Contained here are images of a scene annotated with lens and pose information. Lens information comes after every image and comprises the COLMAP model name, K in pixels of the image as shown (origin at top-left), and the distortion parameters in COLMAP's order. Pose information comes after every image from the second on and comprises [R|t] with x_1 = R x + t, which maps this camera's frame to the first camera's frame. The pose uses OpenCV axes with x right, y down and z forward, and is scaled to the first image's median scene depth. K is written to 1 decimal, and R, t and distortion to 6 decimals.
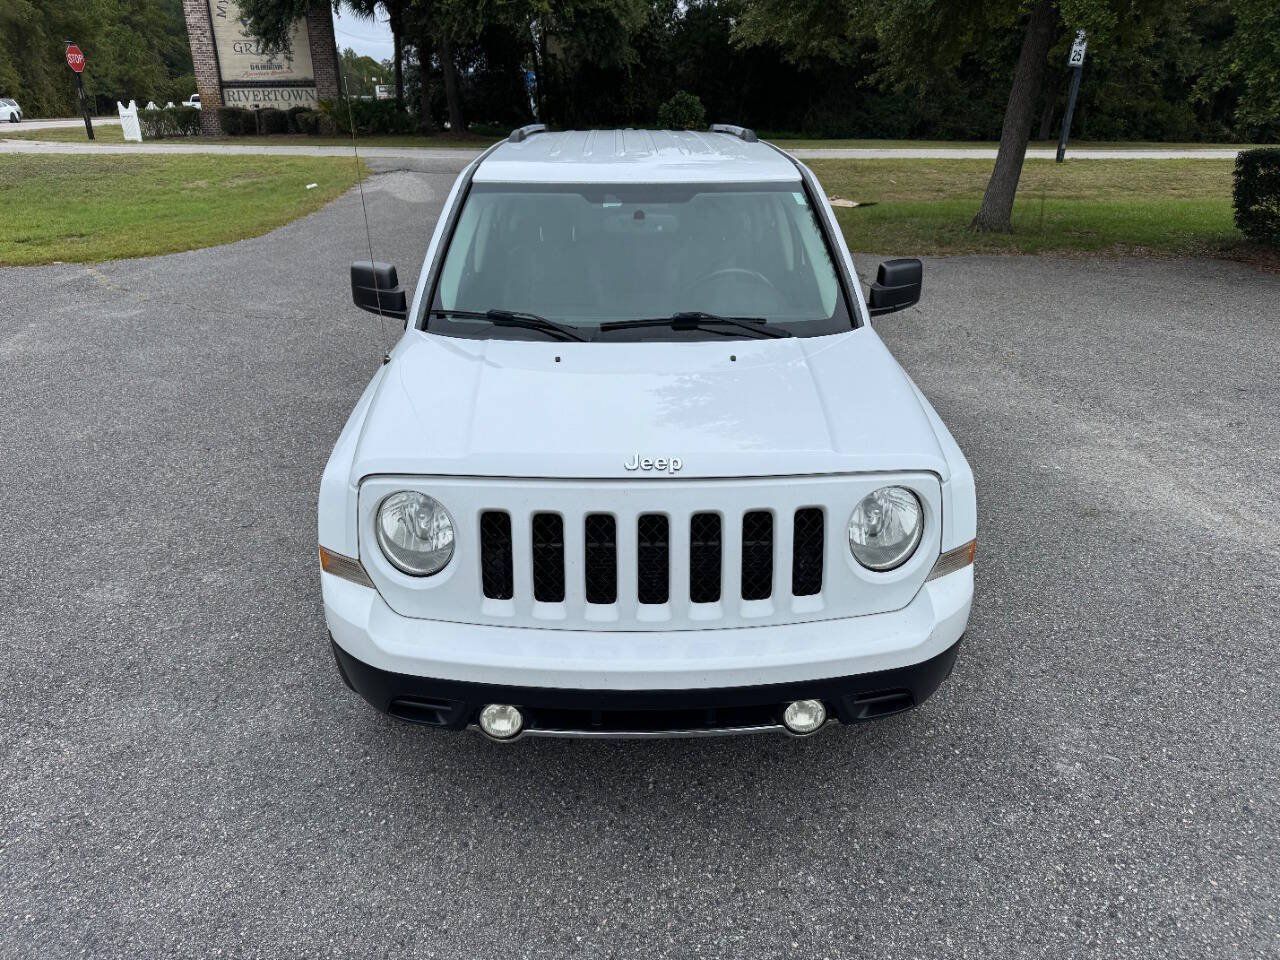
lens RADIAL K [[914.1, 0, 642.9], [0, 914.1, 472.9], [0, 0, 1]] dist [0.010854, -0.011845]
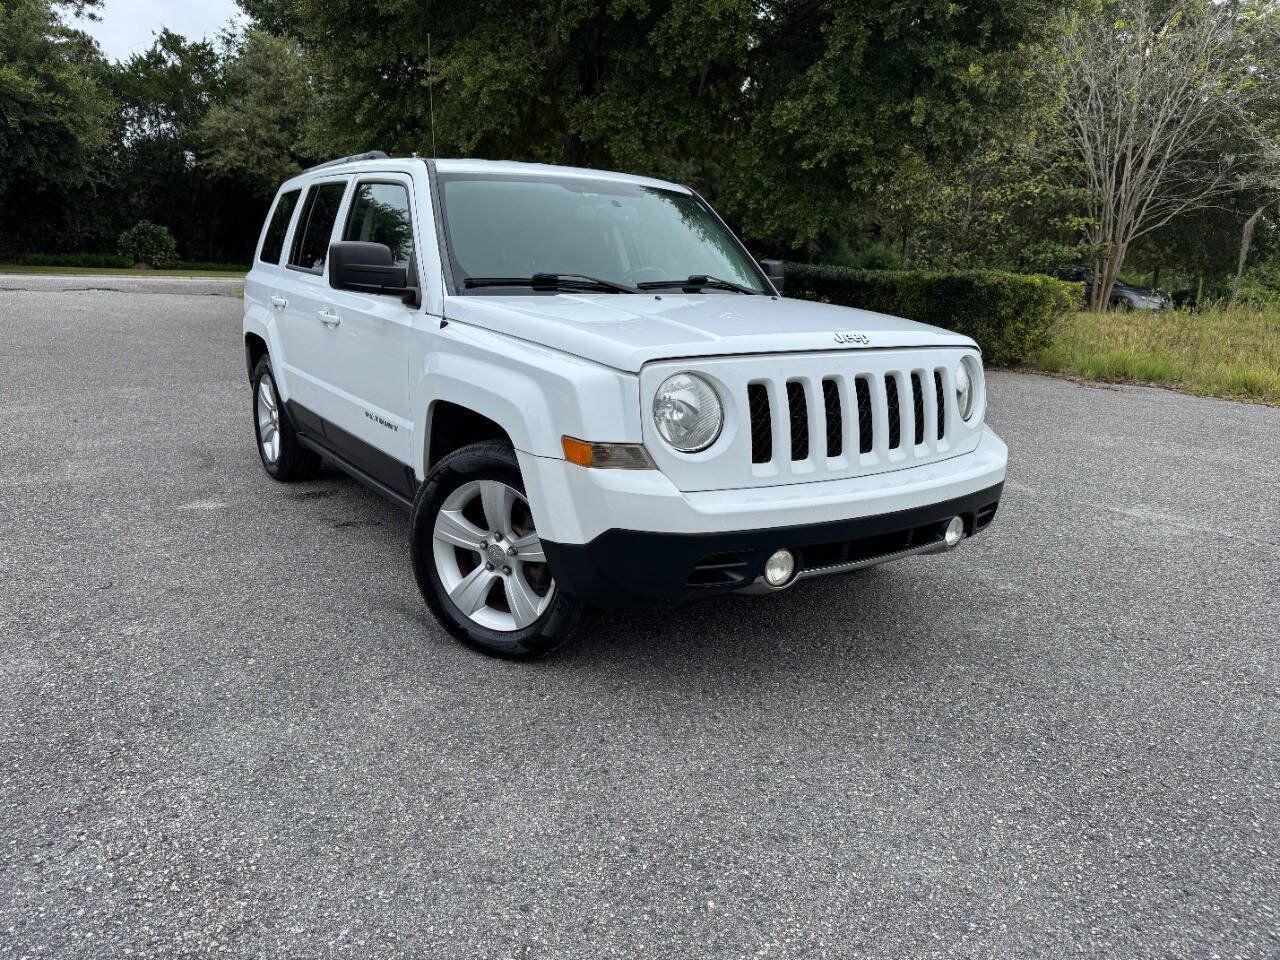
lens RADIAL K [[901.7, 0, 649.7], [0, 901.7, 484.7], [0, 0, 1]] dist [0.010346, -0.003985]
pose [[0.836530, -0.103865, 0.537987, -0.174902], [0.175823, 0.980829, -0.084029, 0.046580], [-0.518946, 0.164883, 0.838754, 0.025274]]
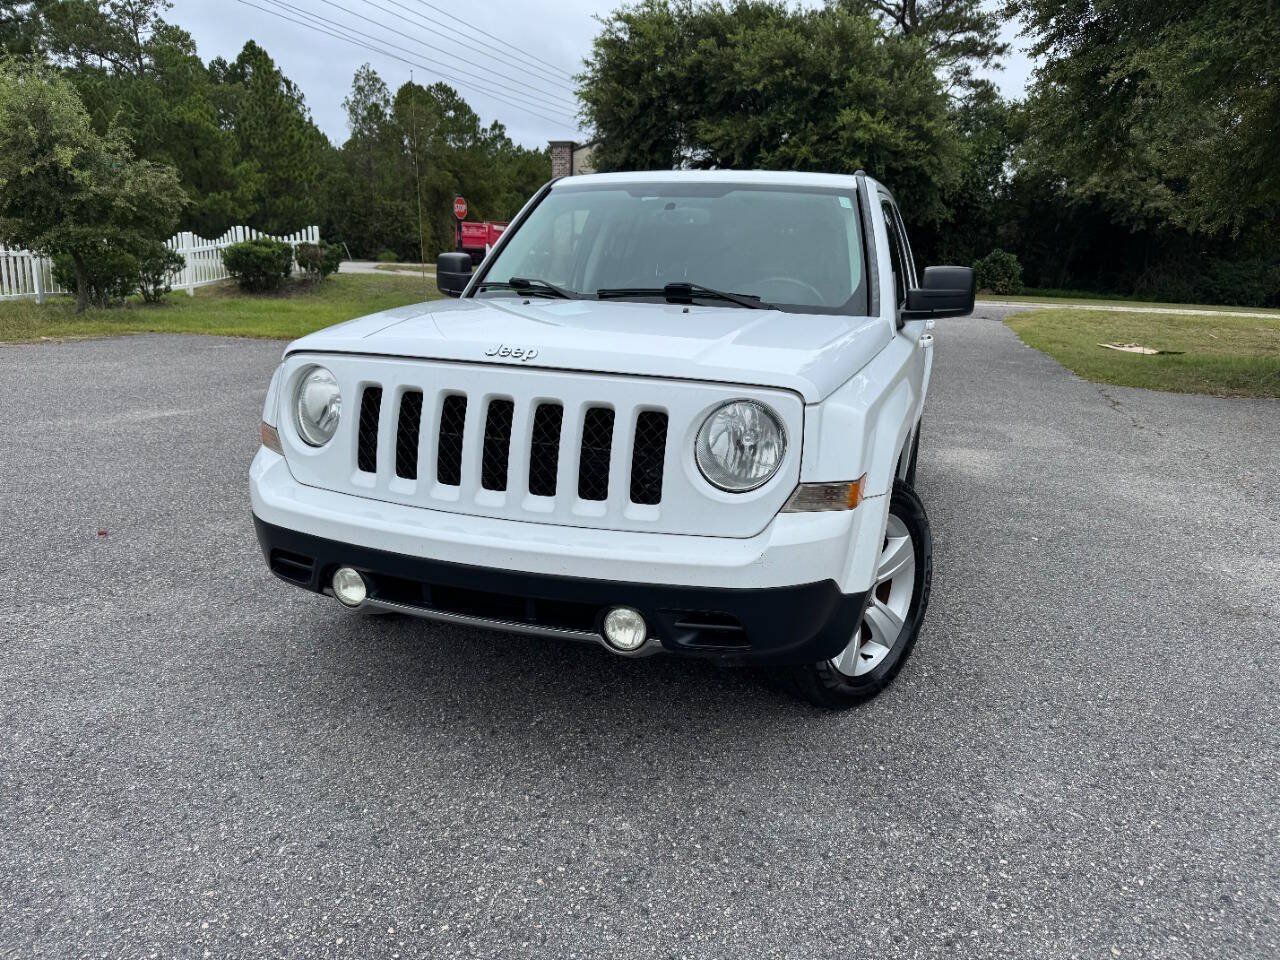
lens RADIAL K [[914.1, 0, 642.9], [0, 914.1, 472.9], [0, 0, 1]] dist [0.010854, -0.011845]
pose [[0.939998, 0.105737, -0.324381, 0.096094], [-0.157391, 0.977943, -0.137314, 0.046449], [0.302707, 0.180130, 0.935907, 0.019600]]
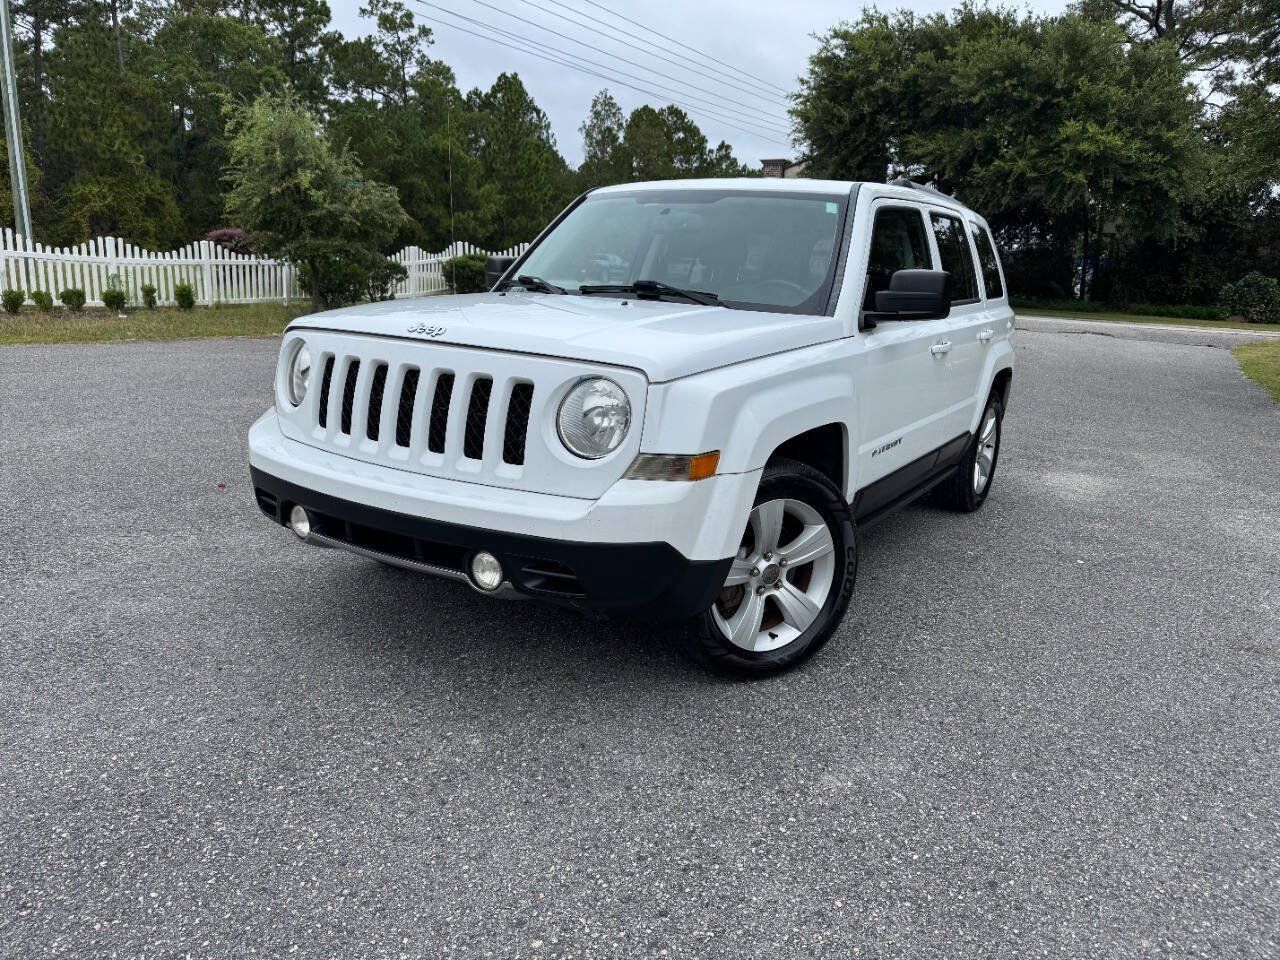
lens RADIAL K [[910.2, 0, 635.5], [0, 910.2, 473.9], [0, 0, 1]] dist [0.028190, -0.036374]
pose [[0.828828, 0.158713, -0.536520, 0.176294], [-0.252485, 0.961830, -0.105518, 0.044458], [0.499294, 0.222919, 0.837265, 0.032043]]
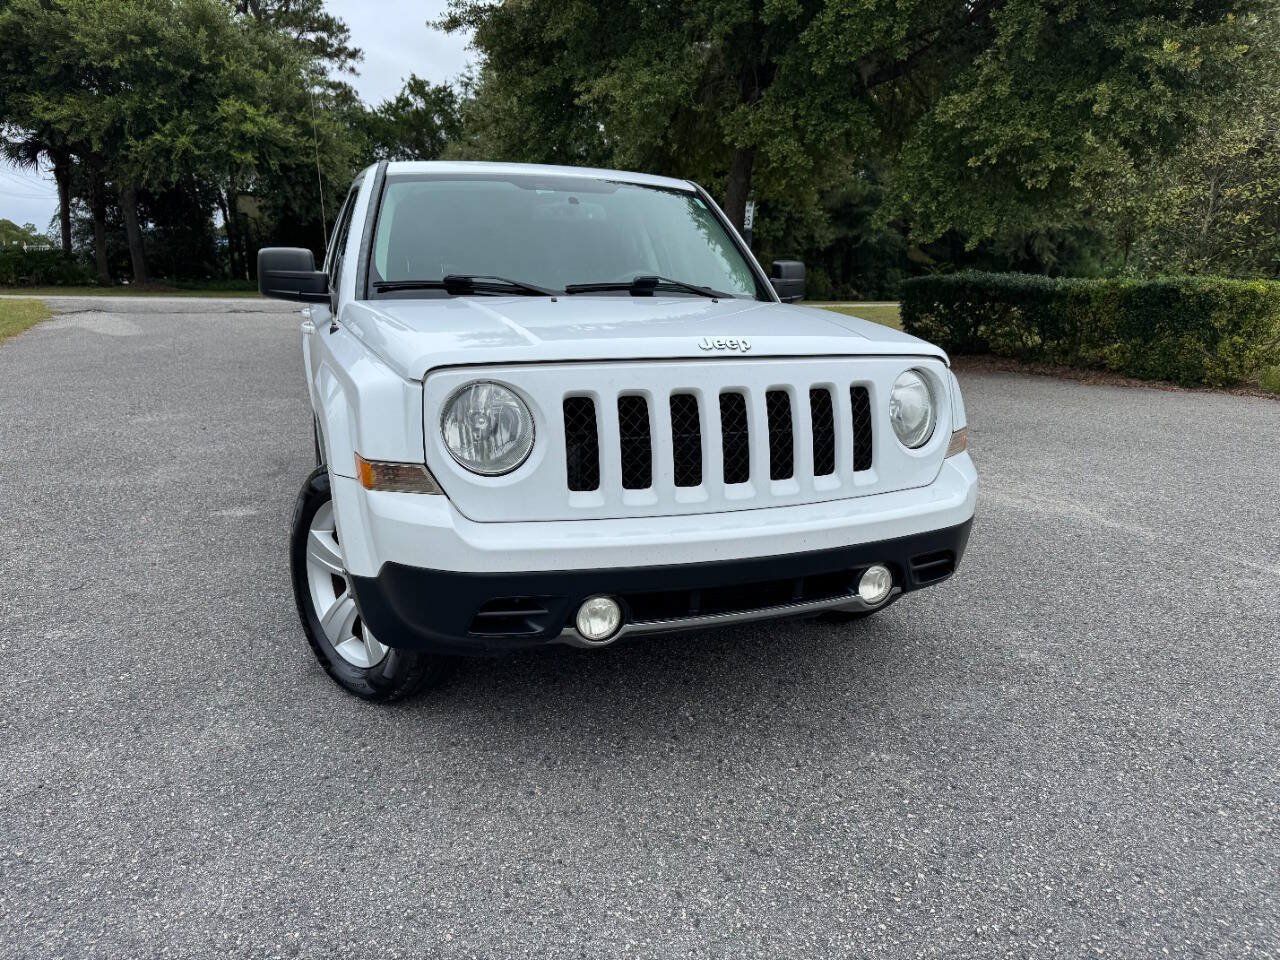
lens RADIAL K [[910.0, 0, 659.7], [0, 910.0, 475.2], [0, 0, 1]] dist [-0.007843, 0.002923]
pose [[0.941540, -0.059360, 0.331631, -0.078616], [0.114145, 0.982343, -0.148235, 0.053742], [-0.316976, 0.177423, 0.931691, 0.016931]]
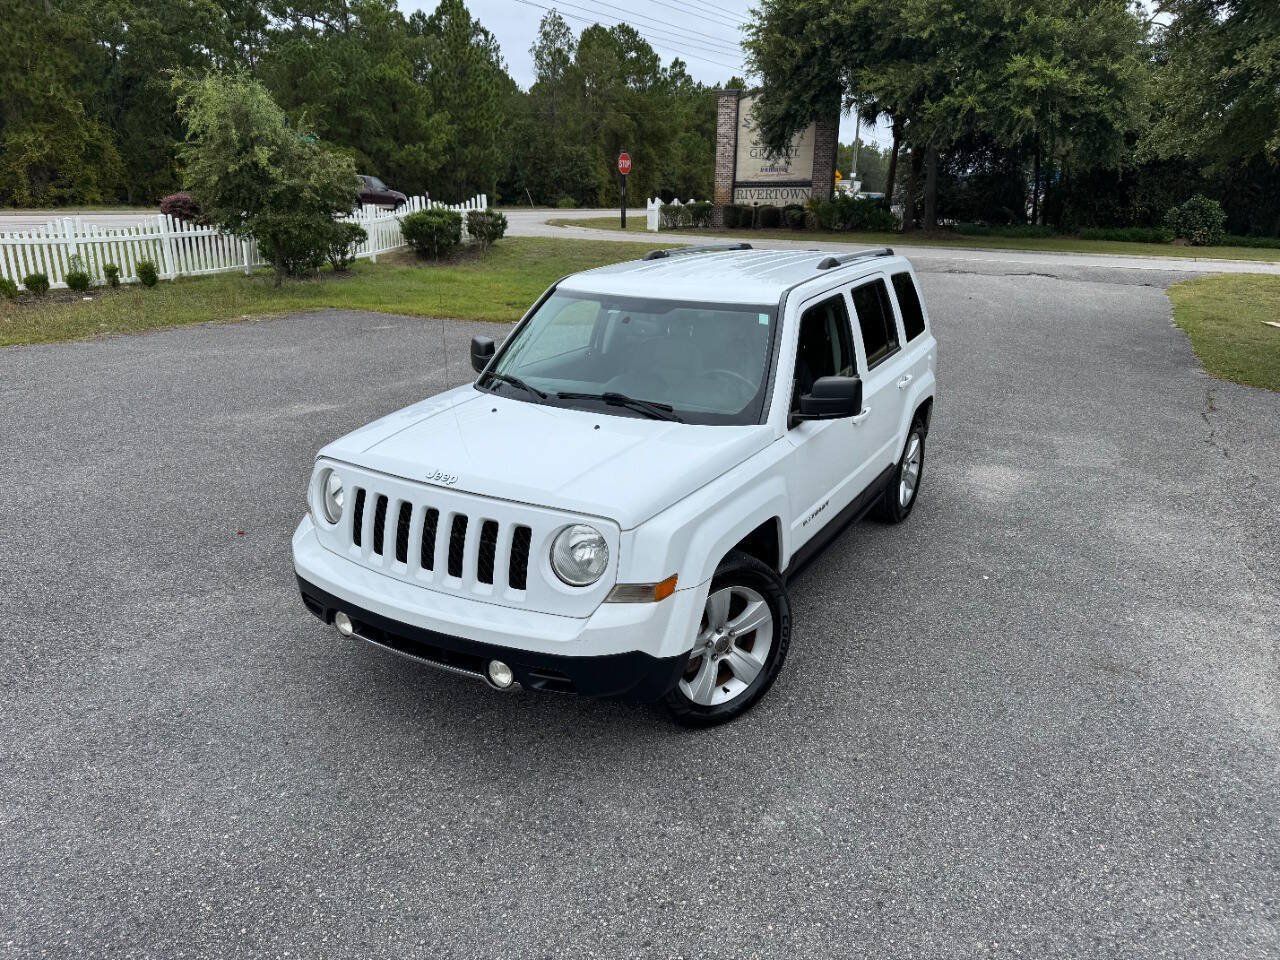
lens RADIAL K [[907.7, 0, 635.4], [0, 907.7, 463.0], [0, 0, 1]] dist [0.053073, -0.071266]
pose [[0.853924, 0.161585, -0.494677, 0.197942], [-0.210729, 0.976518, -0.044789, -0.006292], [0.475823, 0.142489, 0.867922, -0.031838]]
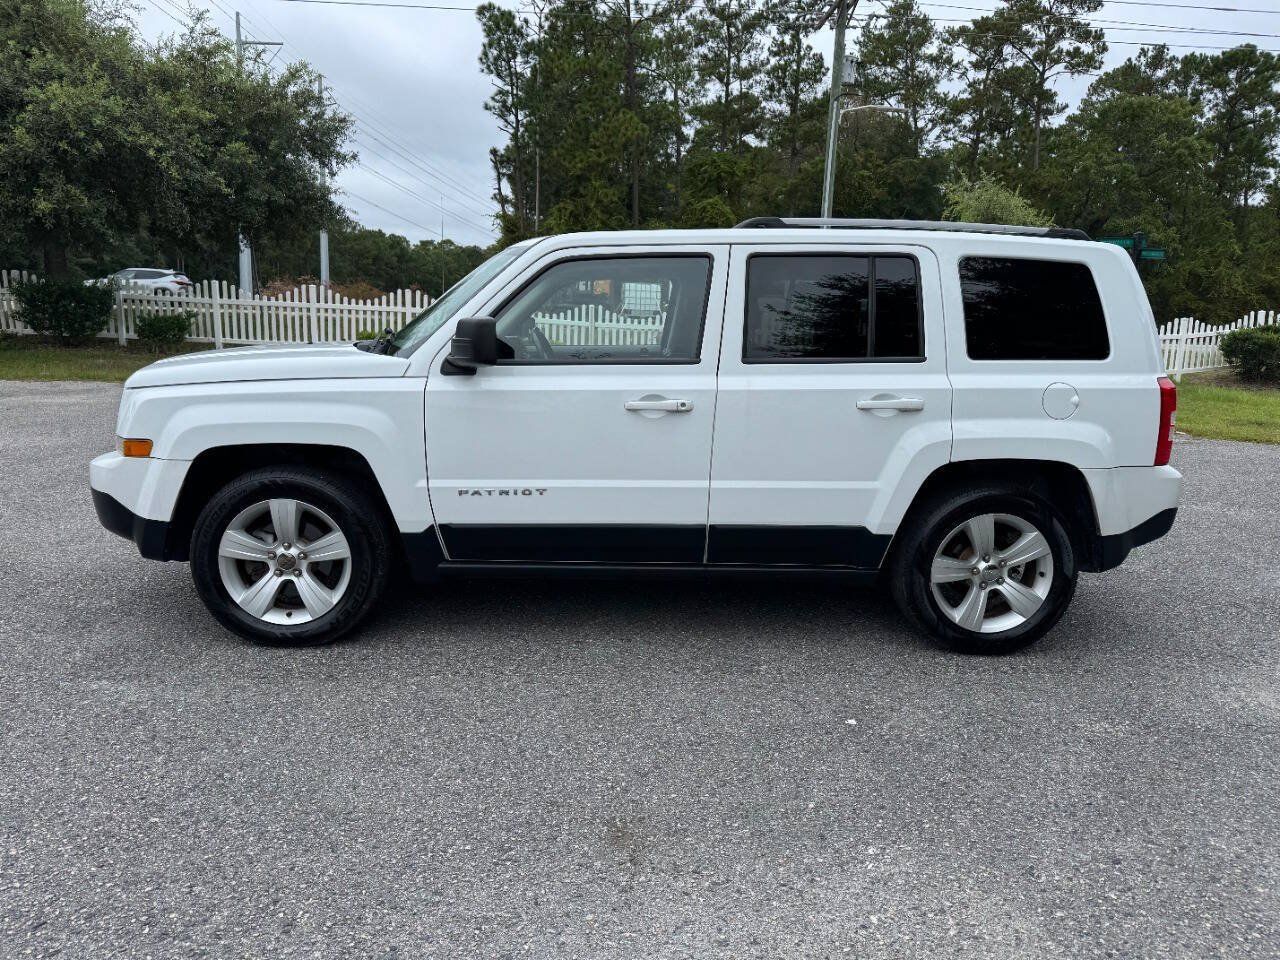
lens RADIAL K [[934.3, 0, 620.7], [0, 934.3, 454.0], [0, 0, 1]] dist [-0.002247, -0.011485]
pose [[0.023240, 0.144788, -0.989190, 0.387119], [-0.399651, 0.908302, 0.123558, -0.083875], [0.916373, 0.392459, 0.078974, 0.336456]]
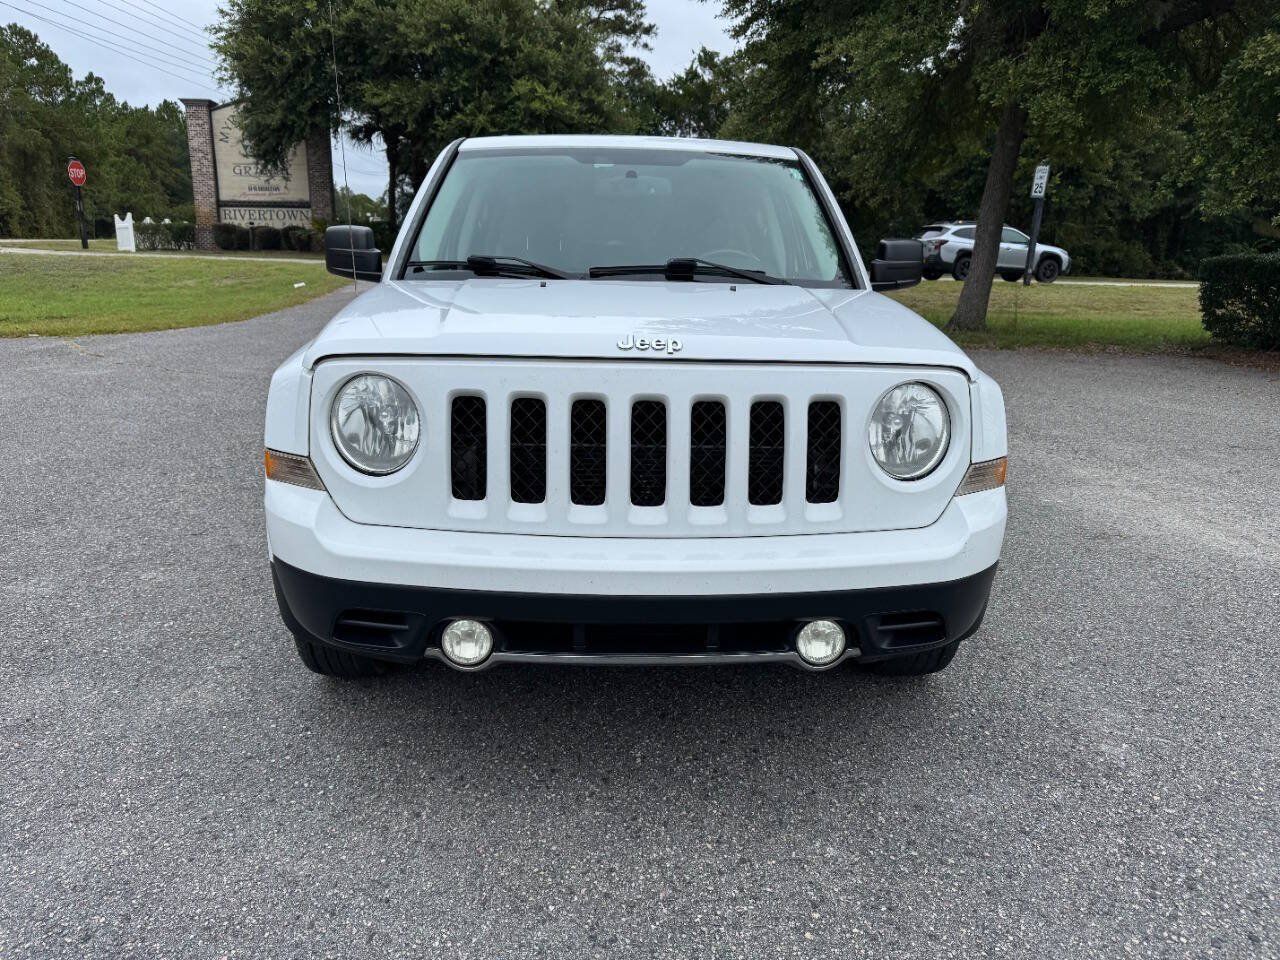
lens RADIAL K [[915.2, 0, 645.1], [0, 915.2, 468.5], [0, 0, 1]] dist [0.007510, -0.009437]
pose [[0.999559, 0.015865, 0.025088, -0.002571], [-0.012107, 0.989588, -0.143422, 0.045666], [-0.027102, 0.143055, 0.989344, 0.026043]]
